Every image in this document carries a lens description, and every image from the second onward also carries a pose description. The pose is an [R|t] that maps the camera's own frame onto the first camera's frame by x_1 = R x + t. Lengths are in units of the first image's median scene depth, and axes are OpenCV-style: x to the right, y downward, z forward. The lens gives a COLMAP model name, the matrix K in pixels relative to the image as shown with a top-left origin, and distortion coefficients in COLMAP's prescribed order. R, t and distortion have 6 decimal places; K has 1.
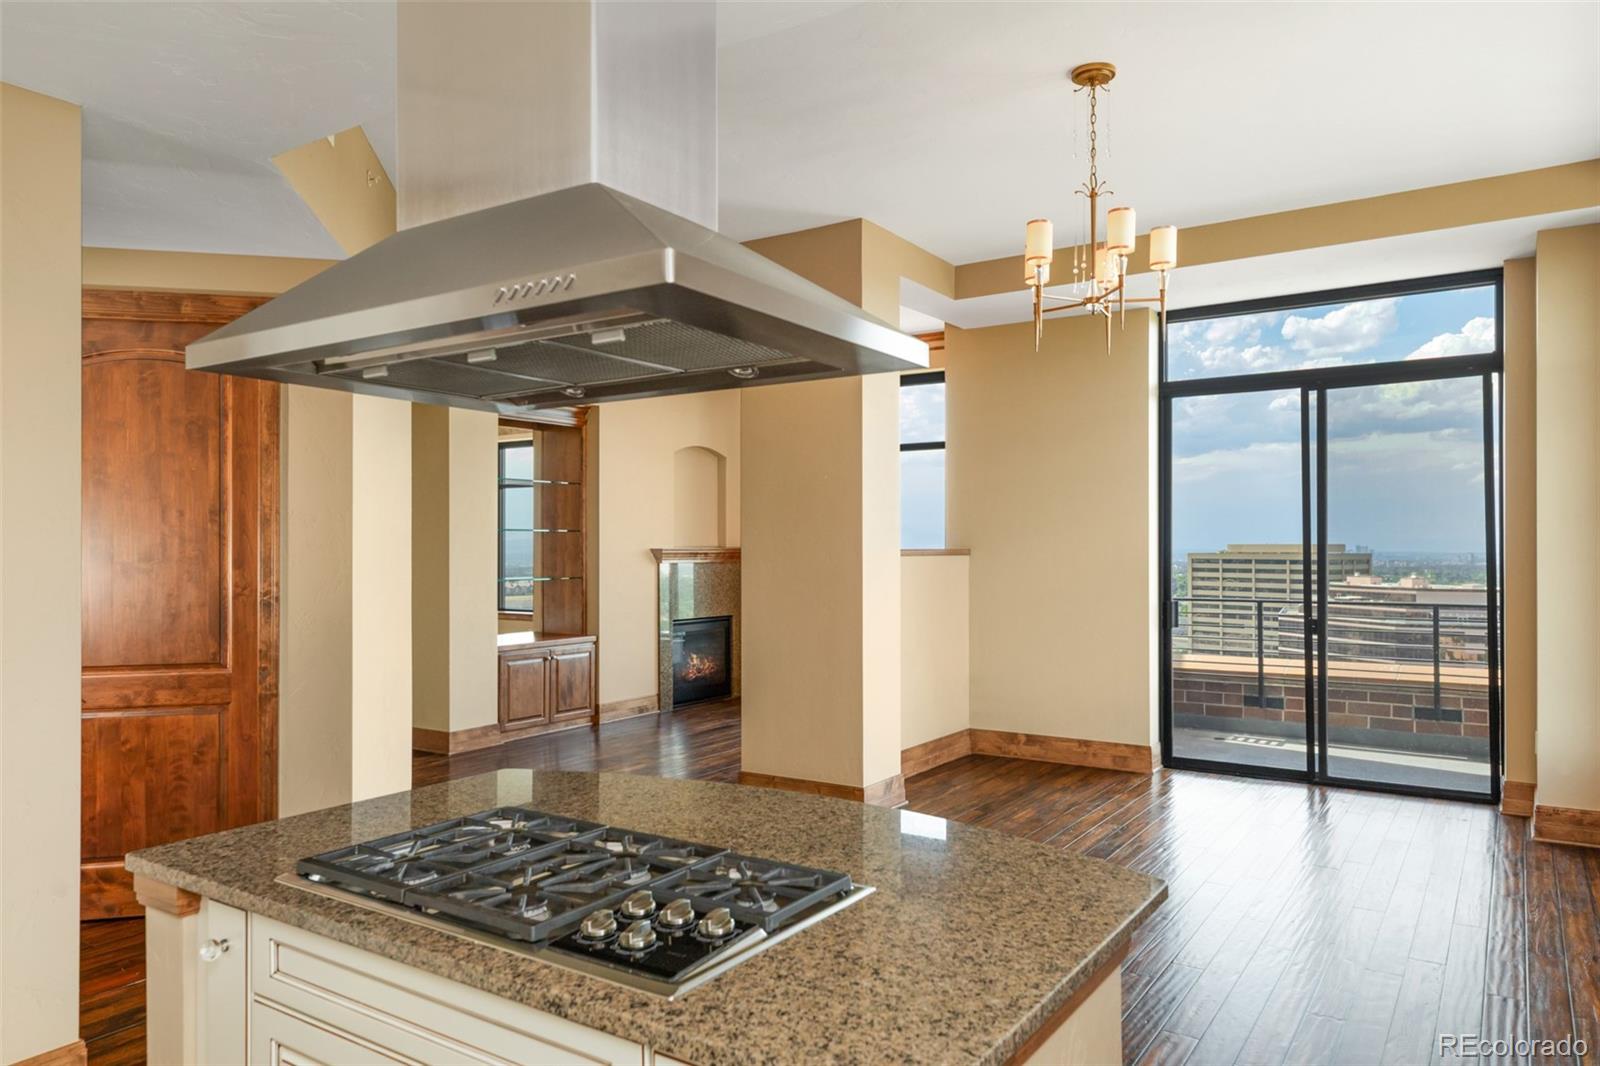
lens RADIAL K [[1070.7, 0, 788.1], [0, 1070.7, 534.5], [0, 0, 1]] dist [0.021516, 0.001048]
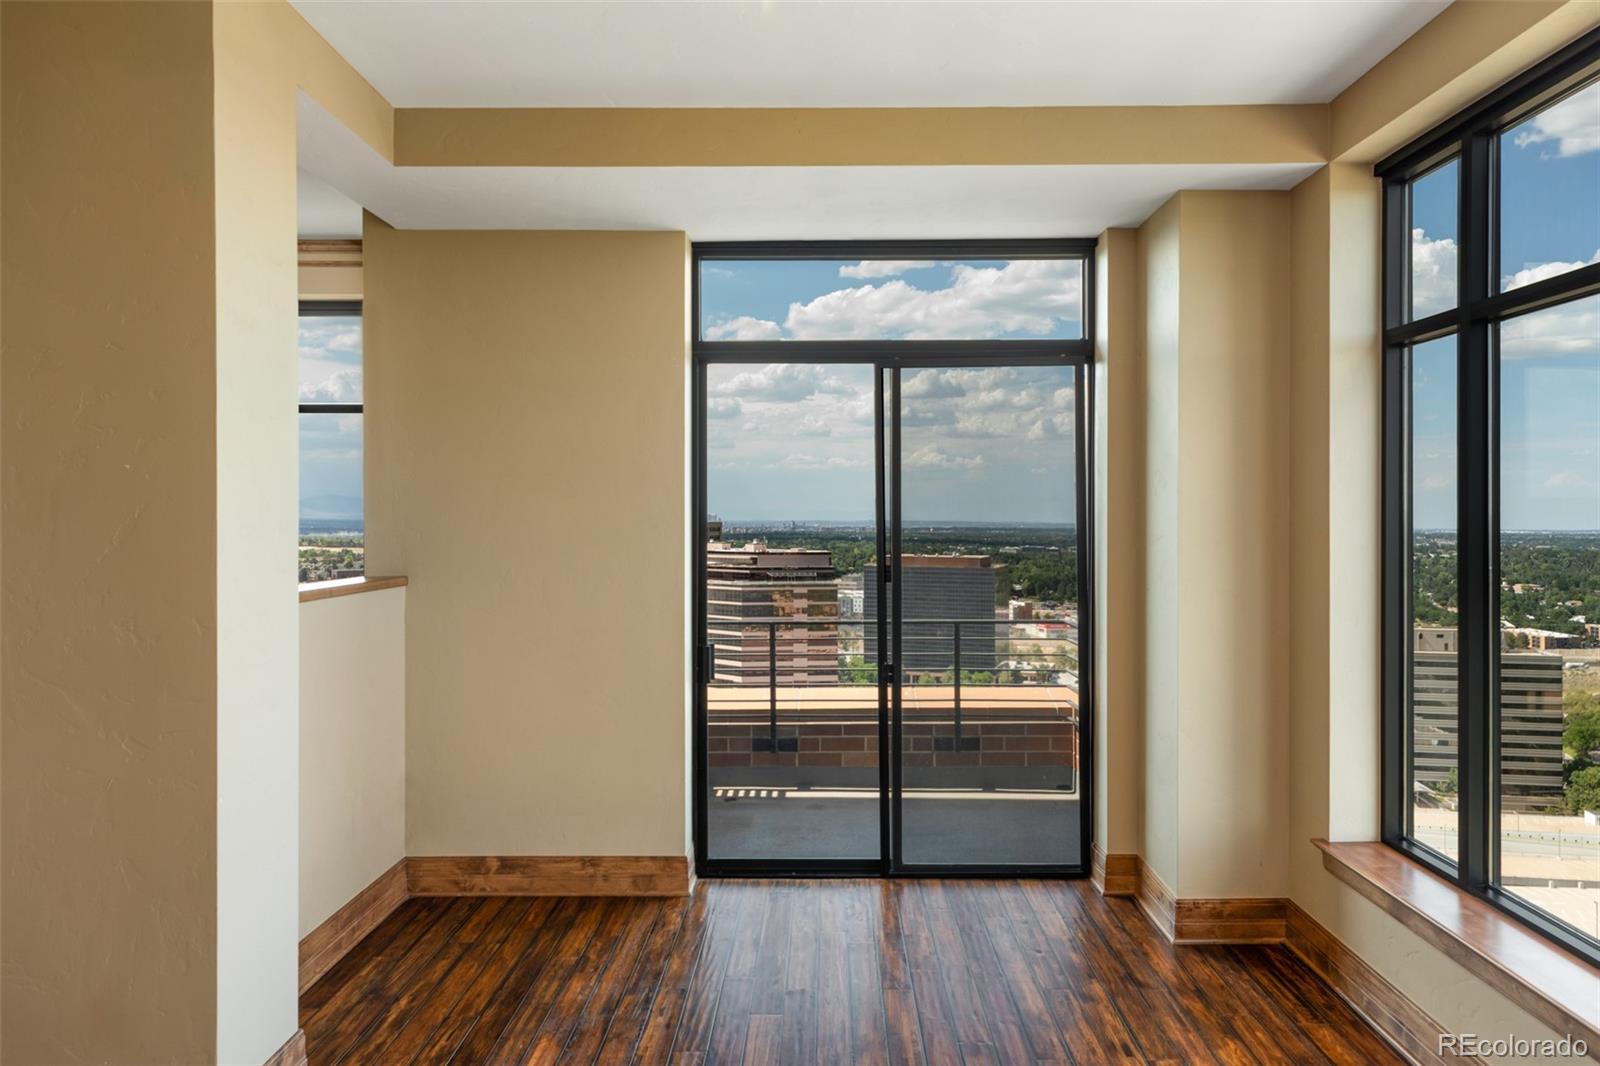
lens RADIAL K [[1070.7, 0, 830.2], [0, 1070.7, 516.5], [0, 0, 1]] dist [0.021516, 0.001048]
pose [[0.823630, -0.002895, 0.567121, 0.015728], [-0.004311, 0.999926, 0.011365, -0.032843], [-0.567112, -0.011805, 0.823556, 0.357555]]
